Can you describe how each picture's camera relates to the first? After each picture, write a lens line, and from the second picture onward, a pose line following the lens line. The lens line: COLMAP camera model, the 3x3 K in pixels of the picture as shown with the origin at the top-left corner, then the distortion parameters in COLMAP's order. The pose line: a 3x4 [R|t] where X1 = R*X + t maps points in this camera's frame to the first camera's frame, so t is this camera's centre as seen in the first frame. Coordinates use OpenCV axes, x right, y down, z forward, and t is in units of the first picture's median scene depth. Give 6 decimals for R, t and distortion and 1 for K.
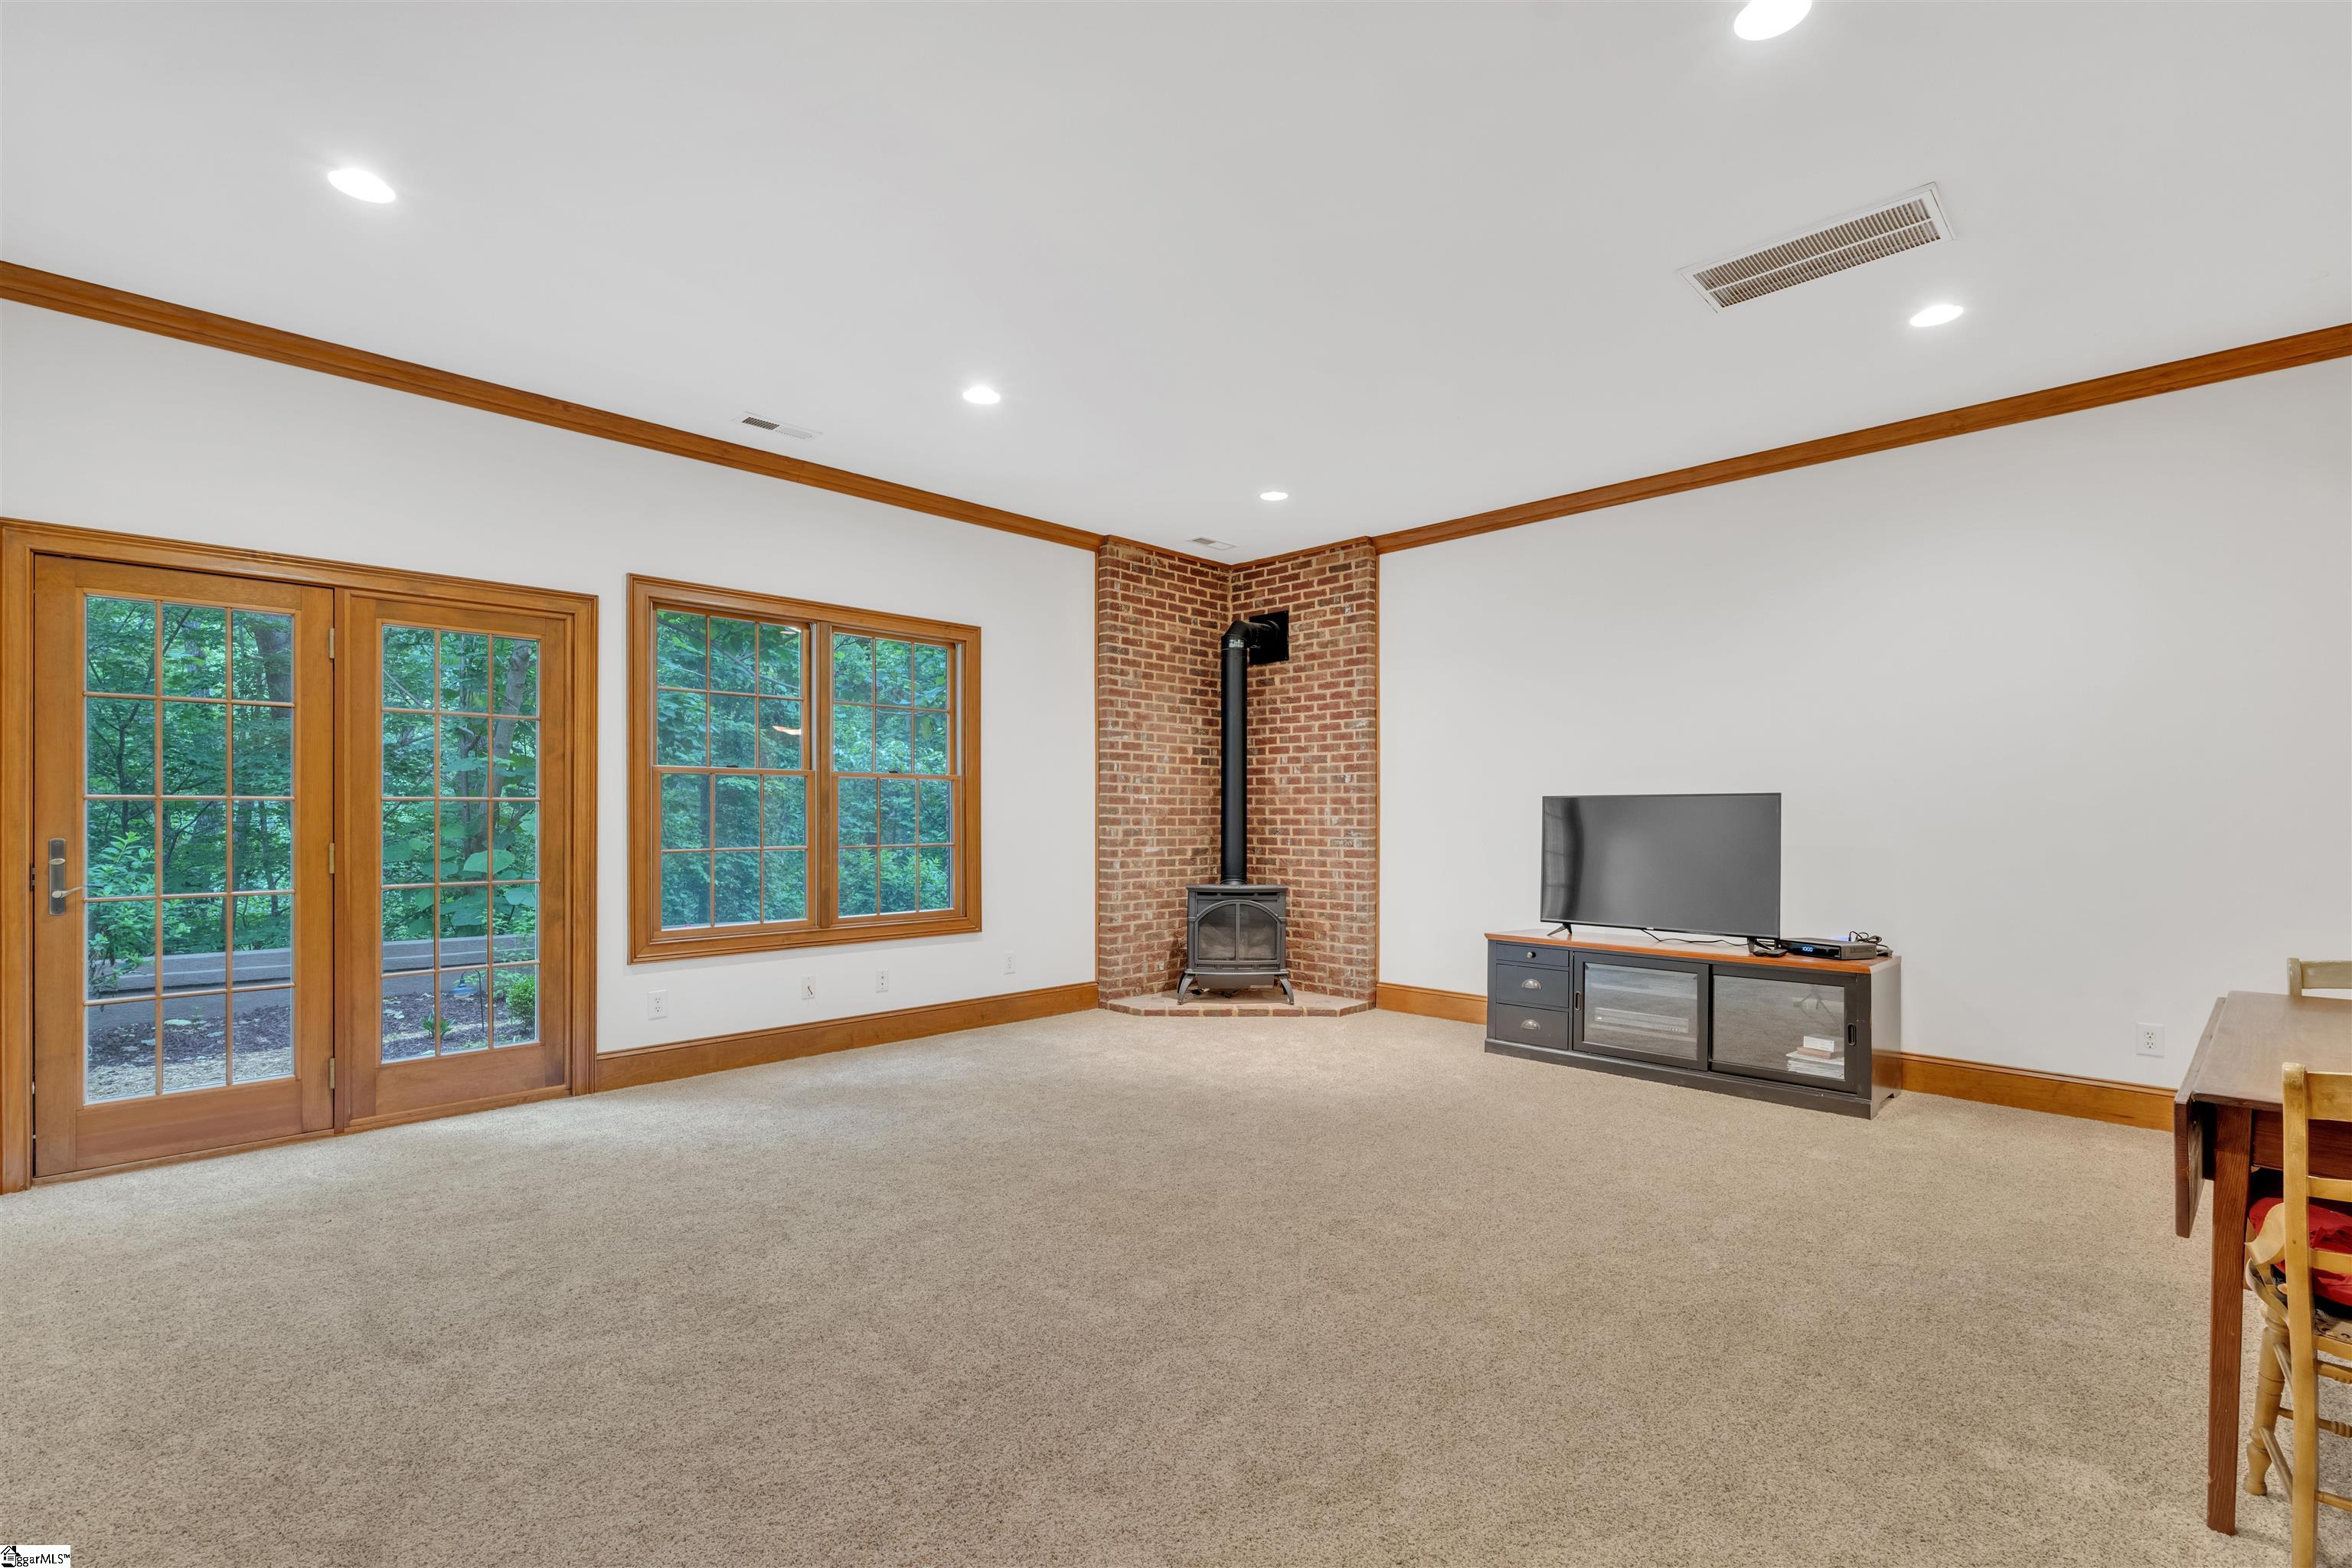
lens RADIAL K [[1052.3, 0, 1175.5], [0, 1052.3, 814.1], [0, 0, 1]] dist [0.000357, 0.000038]
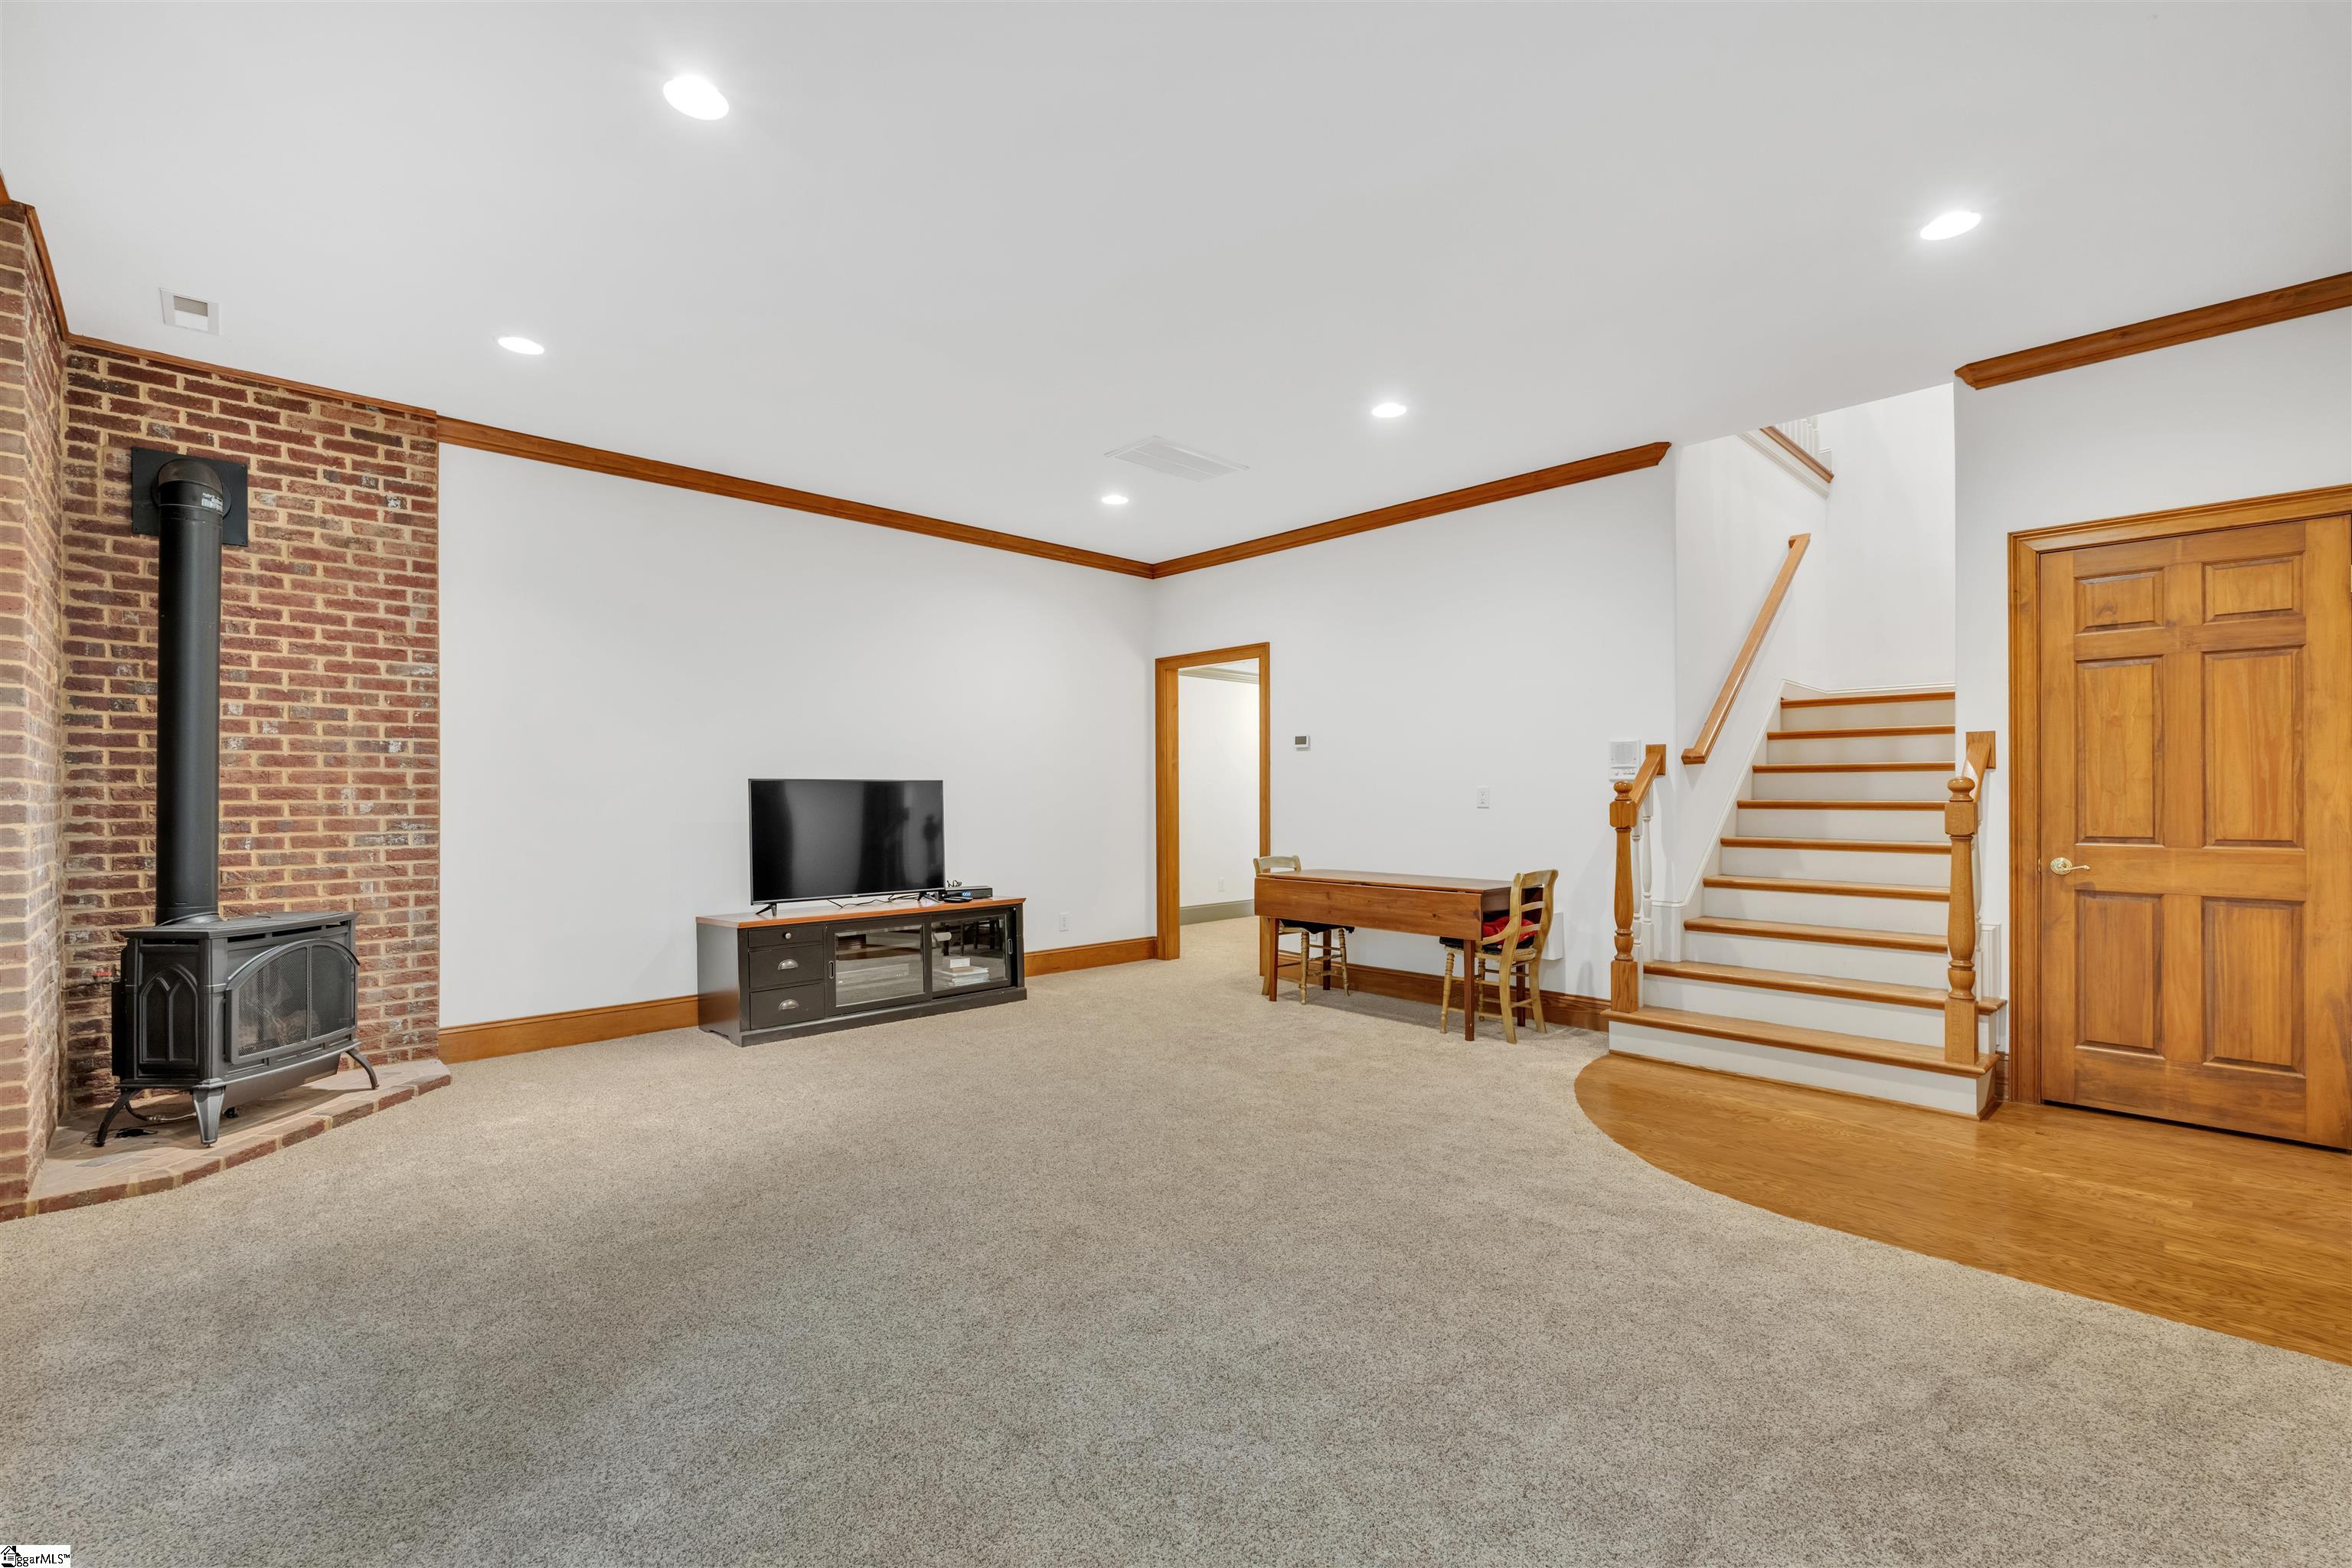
lens RADIAL K [[1024.1, 0, 1179.9], [0, 1024.1, 793.8], [0, 0, 1]] dist [-0.001065, -0.000069]
pose [[0.021057, 0.001612, 0.999777, -0.499093], [0.002533, 0.999995, -0.001666, -0.000273], [-0.999775, 0.002567, 0.021053, 0.468208]]
